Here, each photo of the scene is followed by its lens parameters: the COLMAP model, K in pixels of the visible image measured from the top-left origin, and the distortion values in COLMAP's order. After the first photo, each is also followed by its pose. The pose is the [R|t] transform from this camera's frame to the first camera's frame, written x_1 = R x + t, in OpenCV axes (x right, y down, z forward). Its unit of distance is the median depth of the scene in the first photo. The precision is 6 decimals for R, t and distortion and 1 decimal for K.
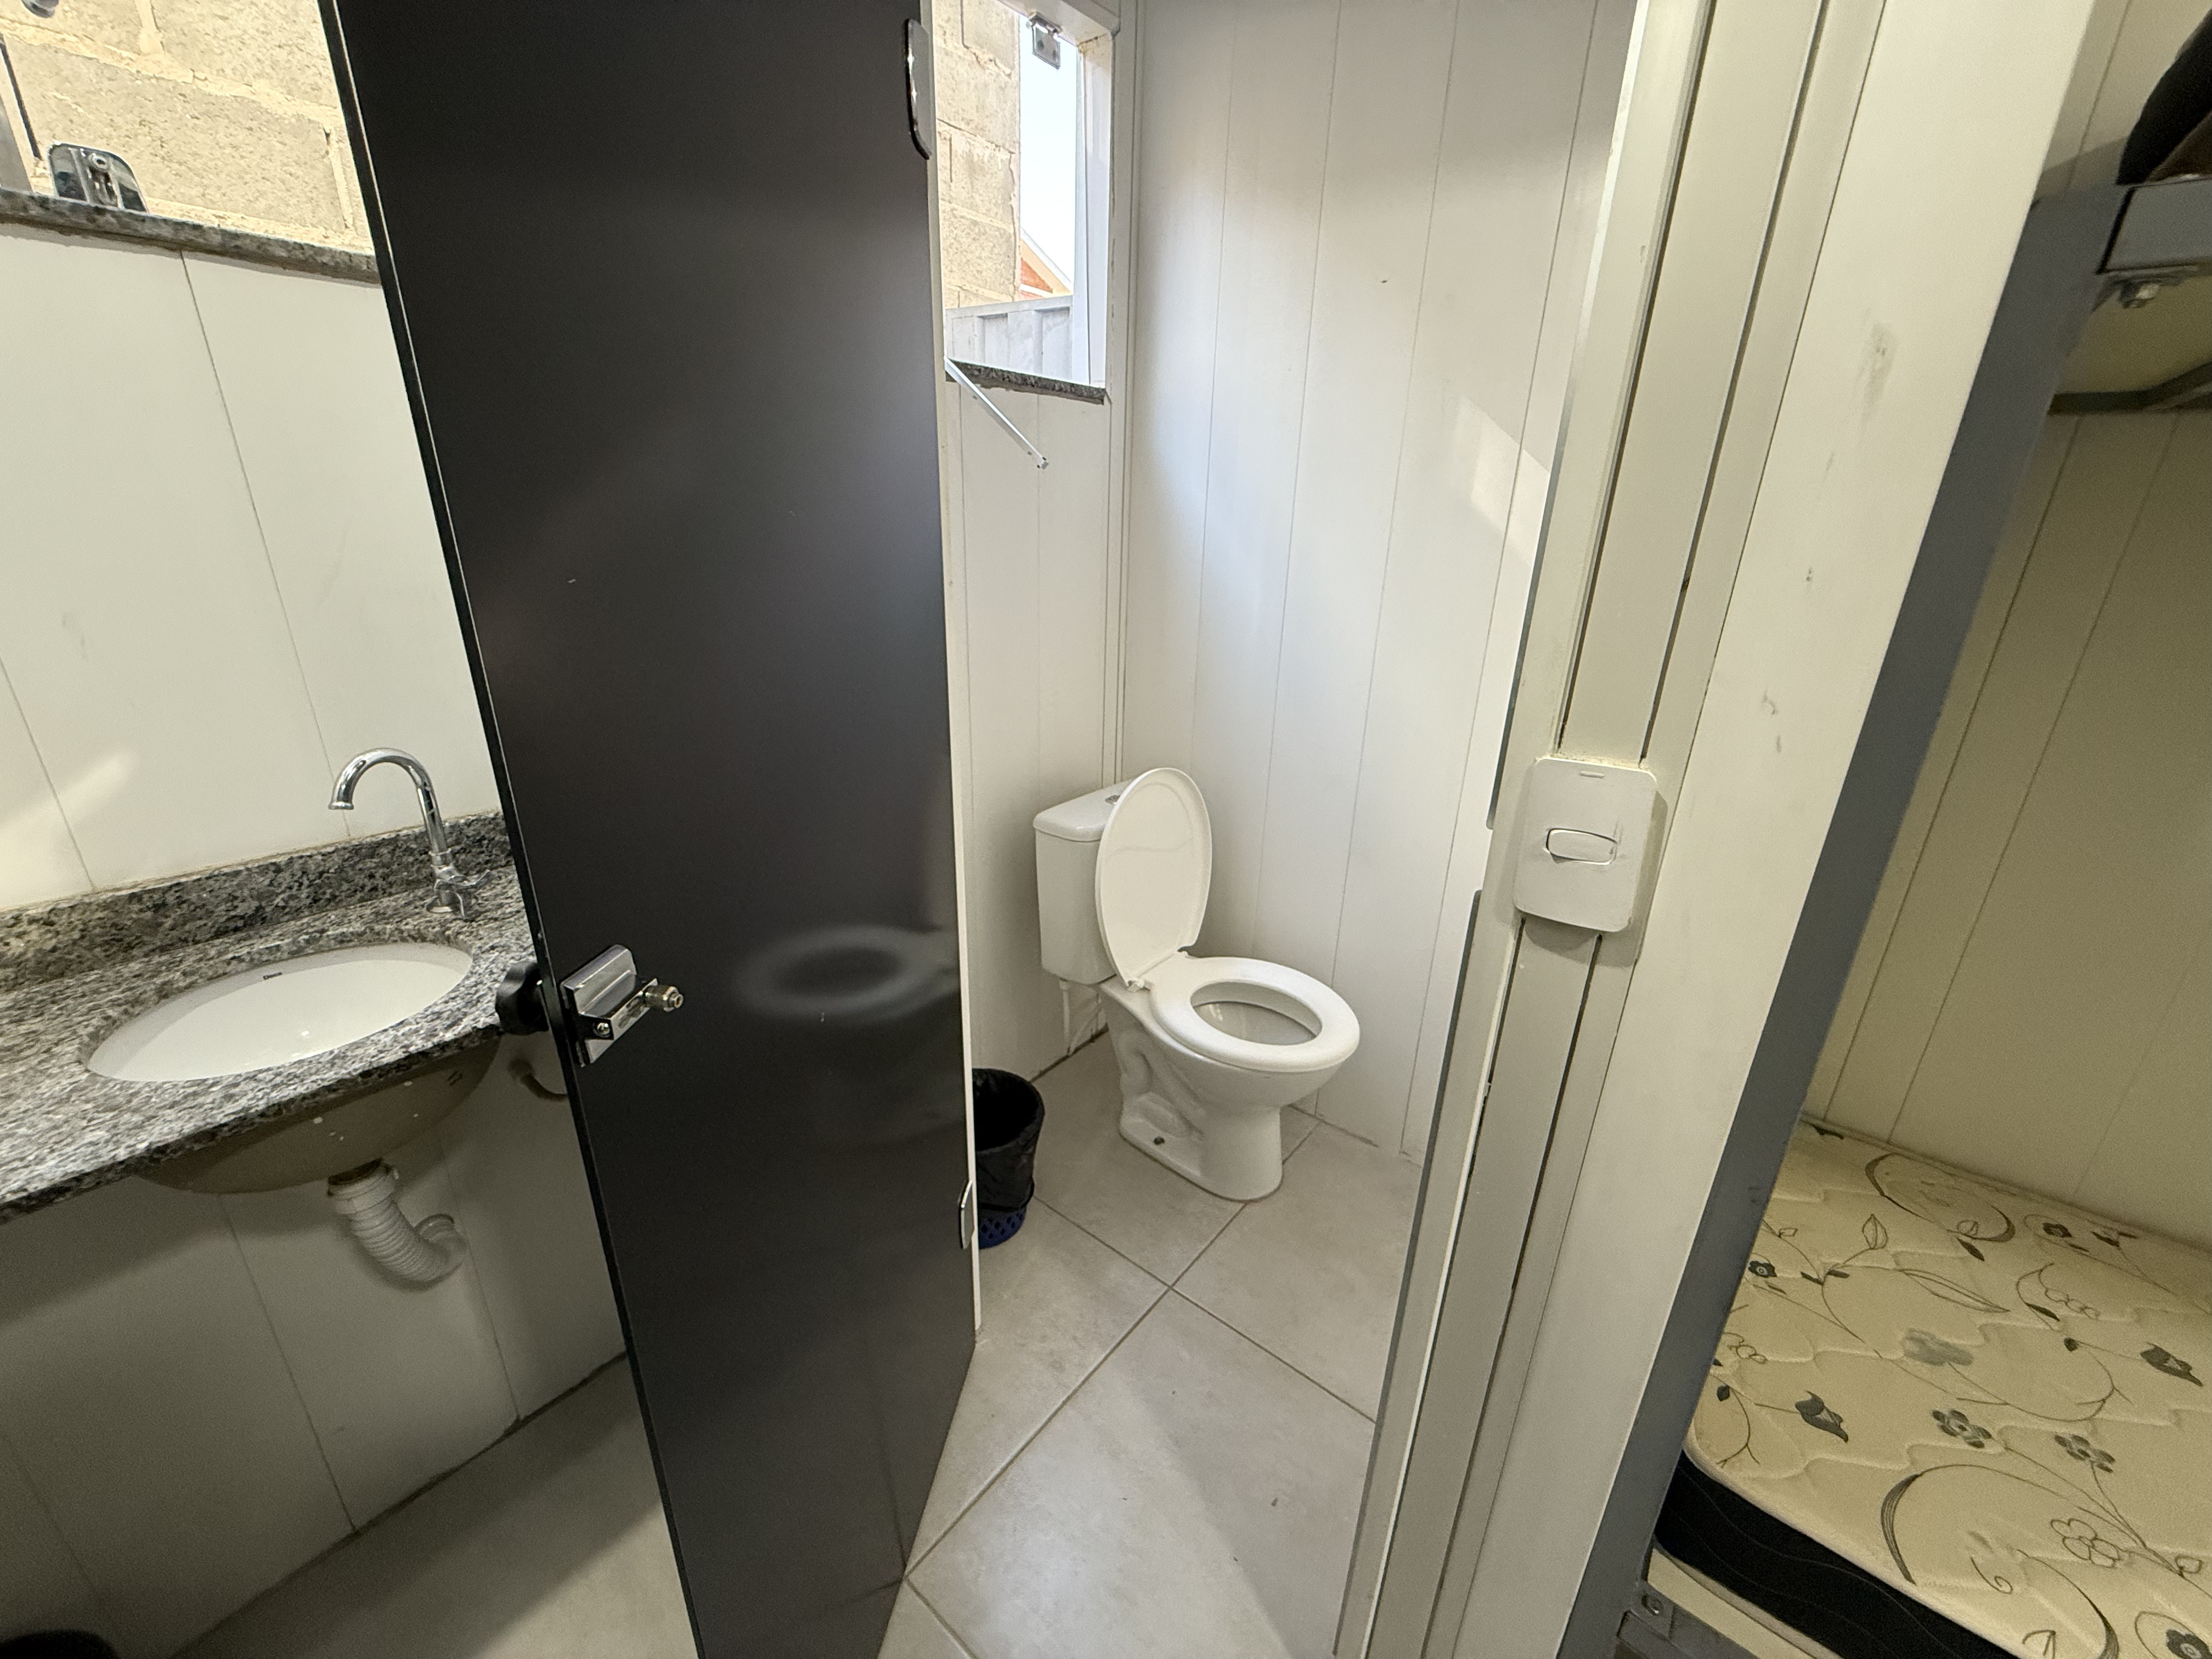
lens RADIAL K [[880.1, 0, 1105.7], [0, 880.1, 824.3], [0, 0, 1]] dist [0.001573, 0.000121]
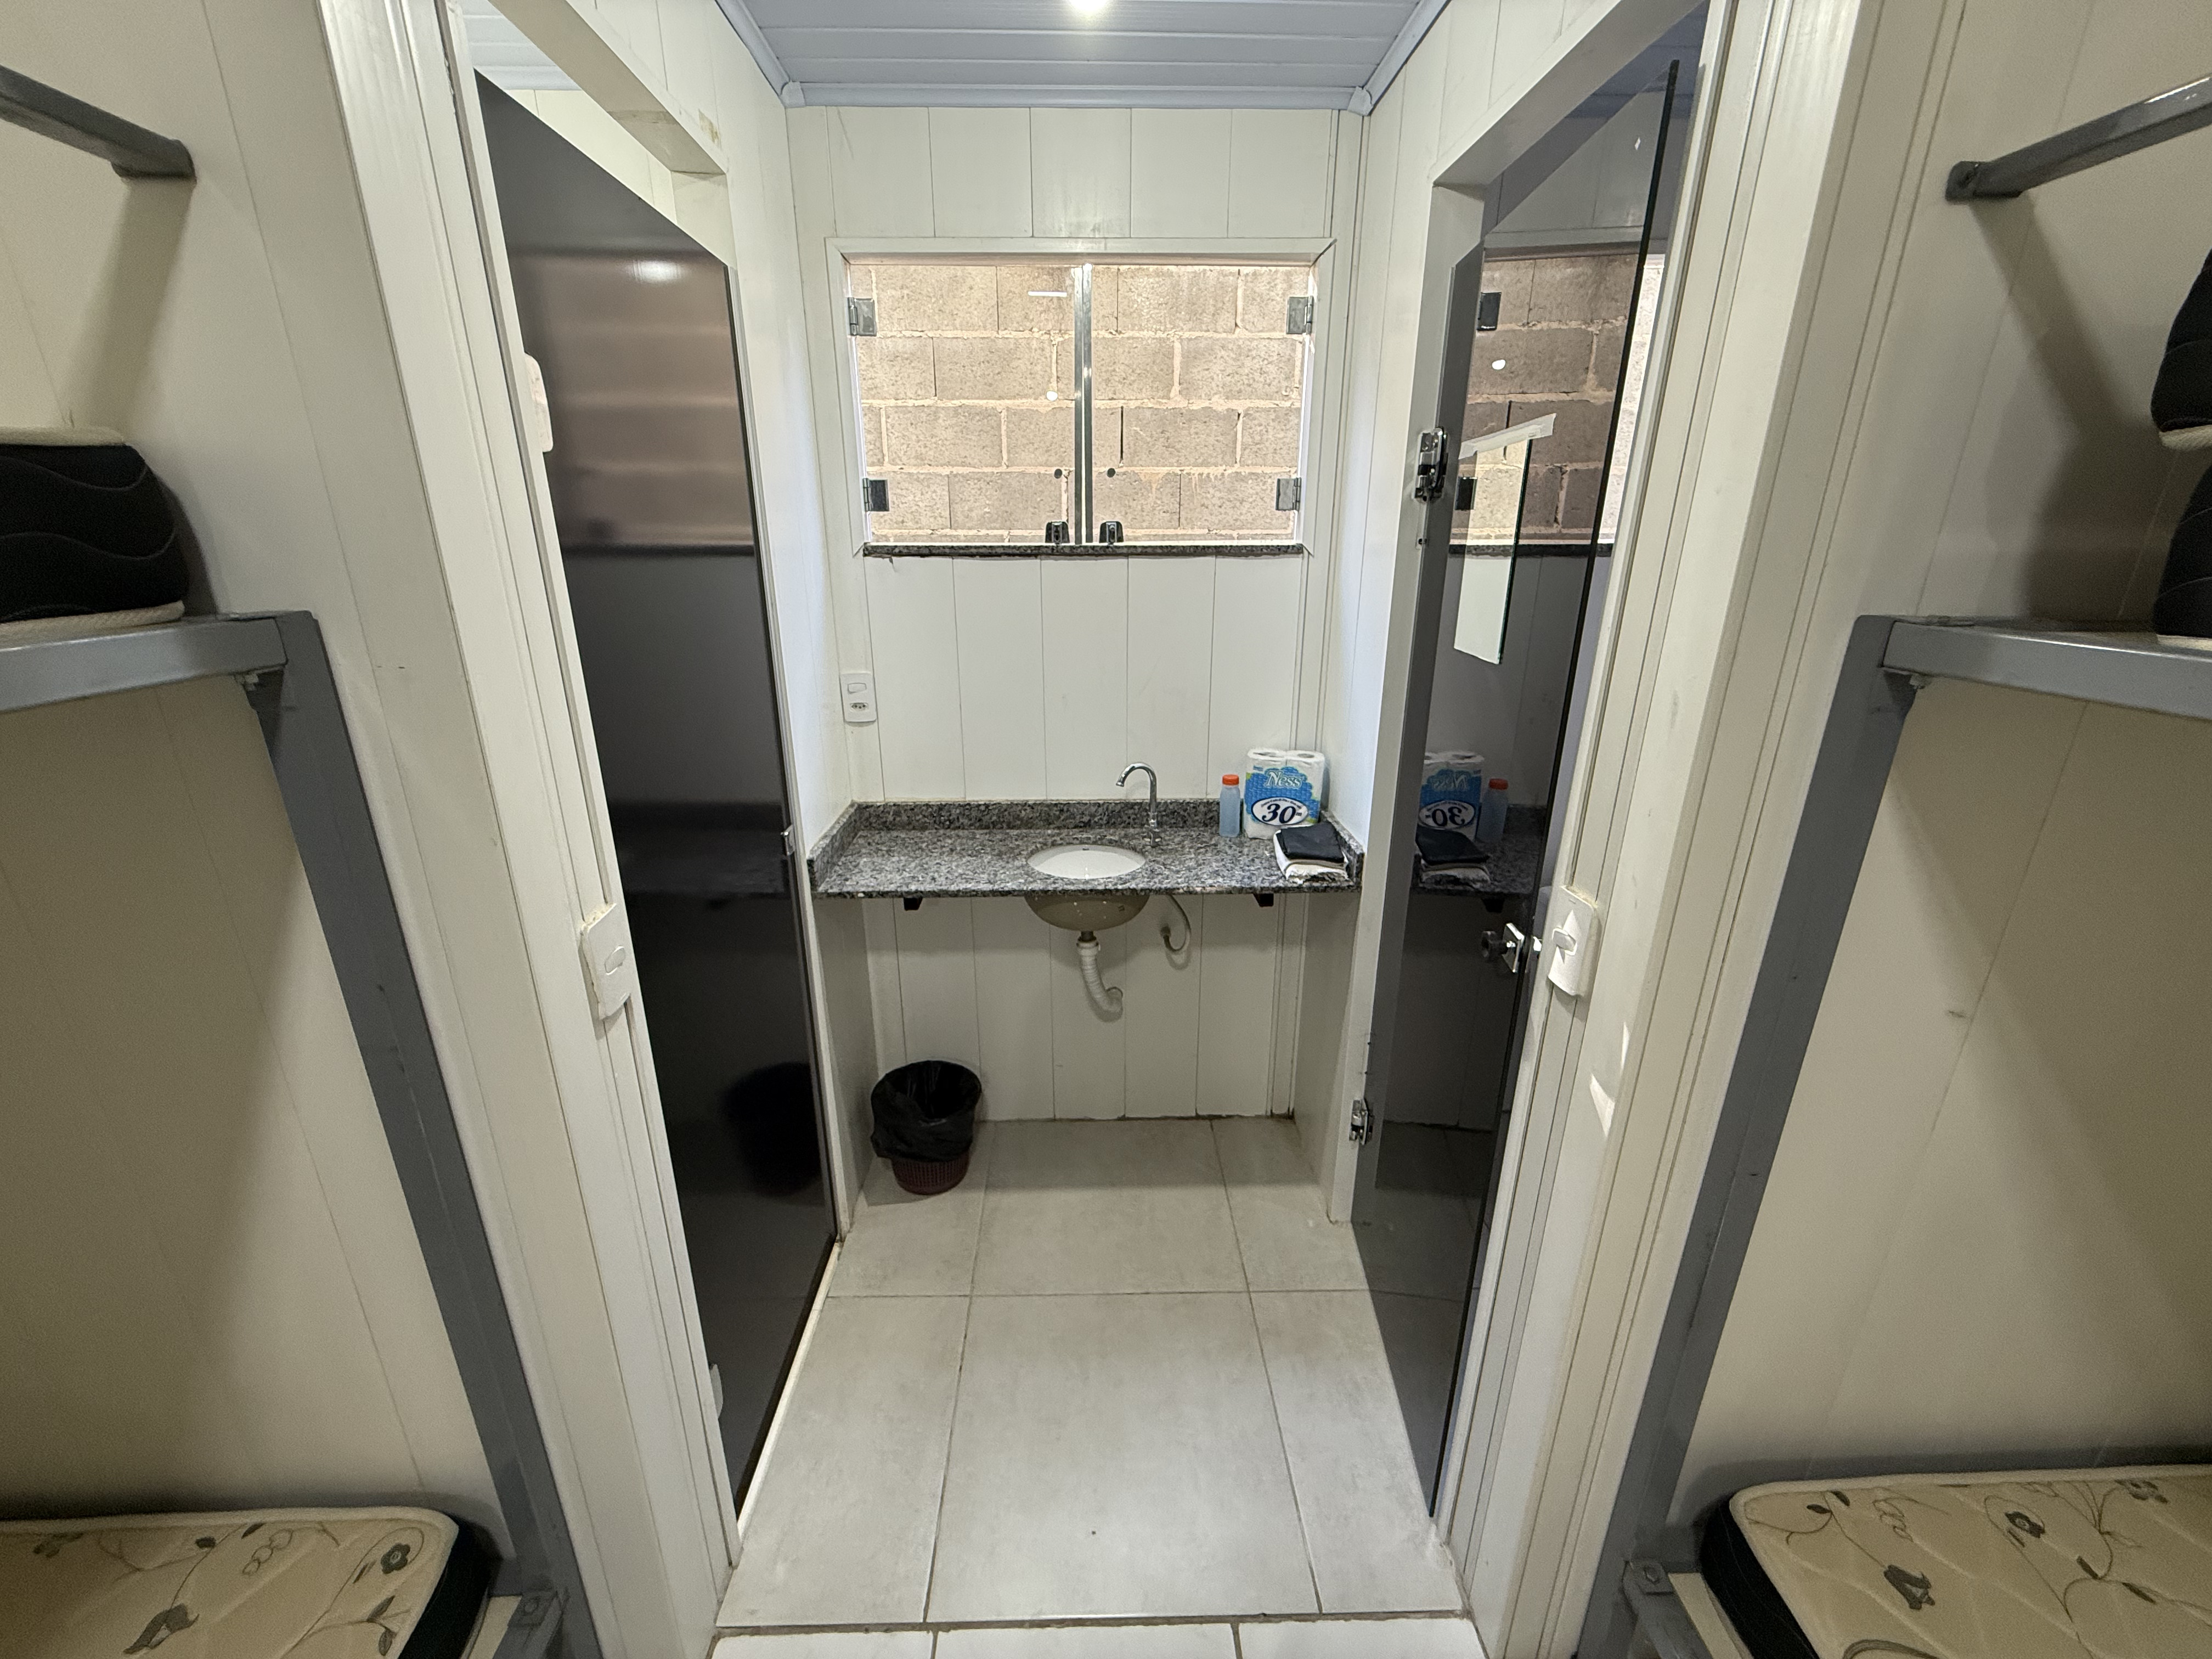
lens RADIAL K [[883.4, 0, 1106.0], [0, 883.4, 829.5], [0, 0, 1]] dist [-0.000463, -0.000097]
pose [[0.653466, 0.217808, -0.724942, 0.764679], [-0.243019, 0.967376, 0.071589, -0.058703], [0.716884, 0.129394, 0.685079, -0.562186]]
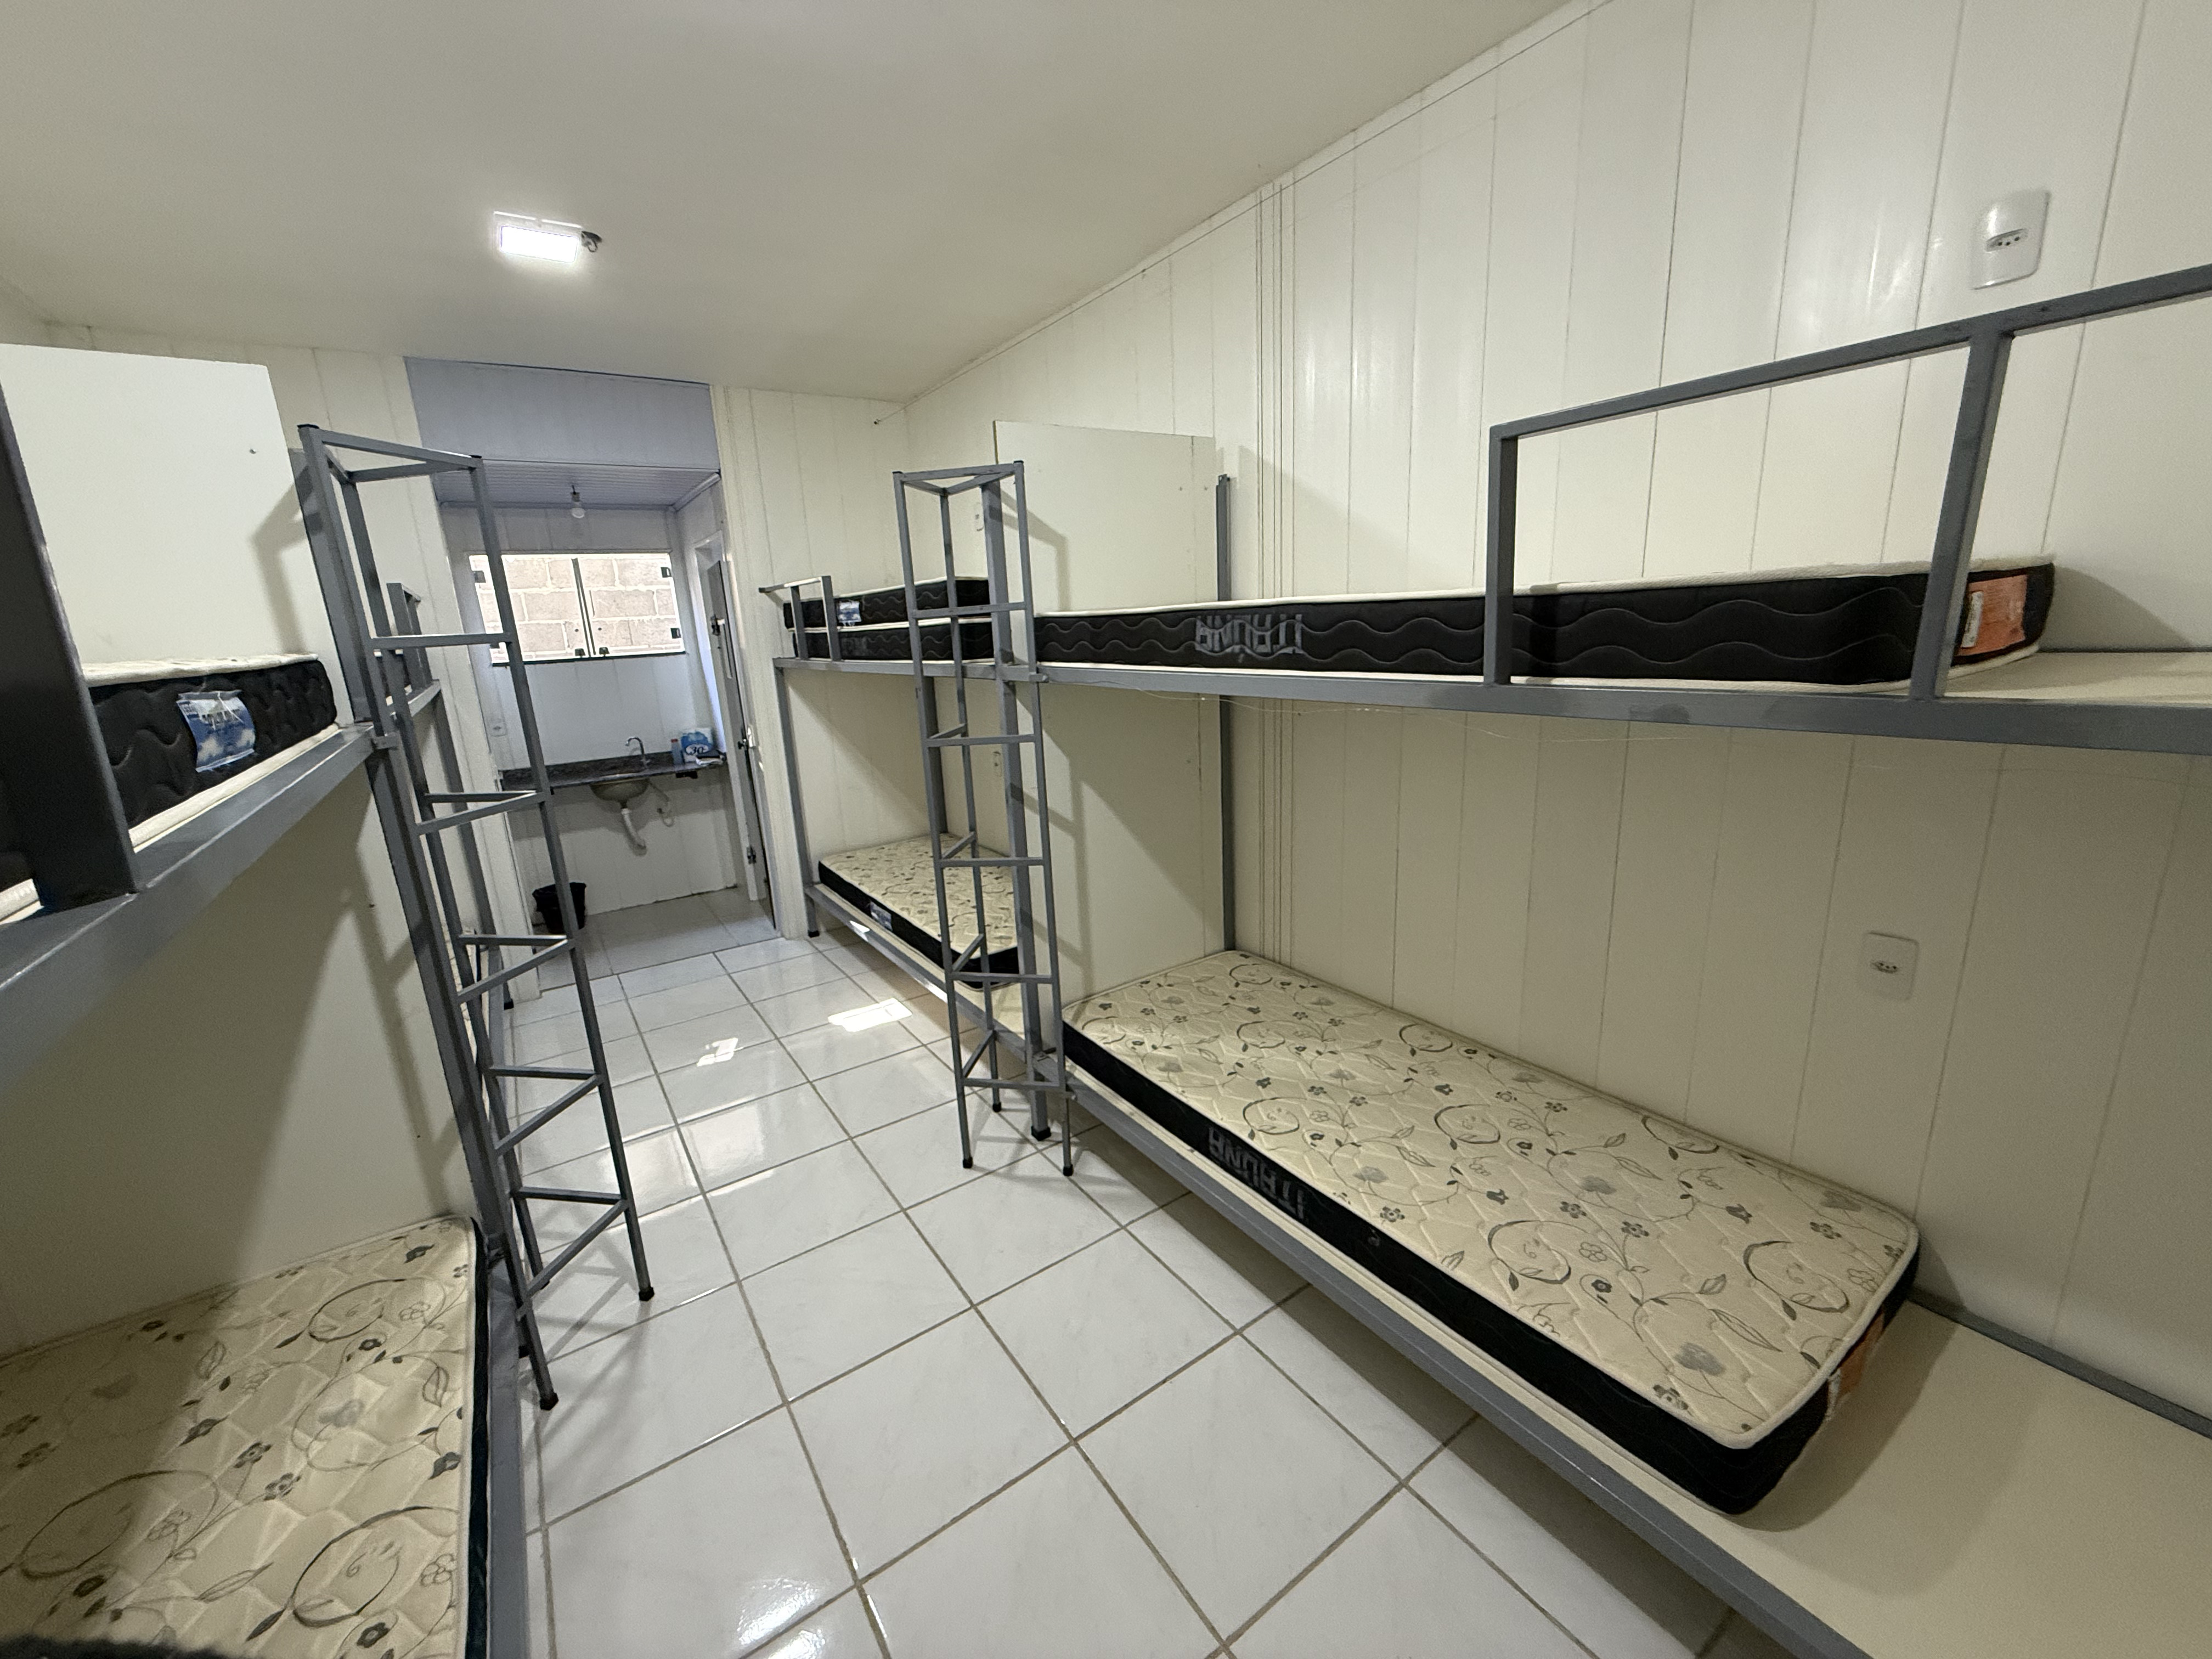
lens RADIAL K [[848.4, 0, 1106.0], [0, 848.4, 829.5], [0, 0, 1]] dist [-0.000239, -0.000167]
pose [[0.957597, -0.000363, -0.288112, 3.661409], [-0.027928, 0.995173, -0.094076, 0.937156], [0.286755, 0.098134, 0.952964, -3.275883]]
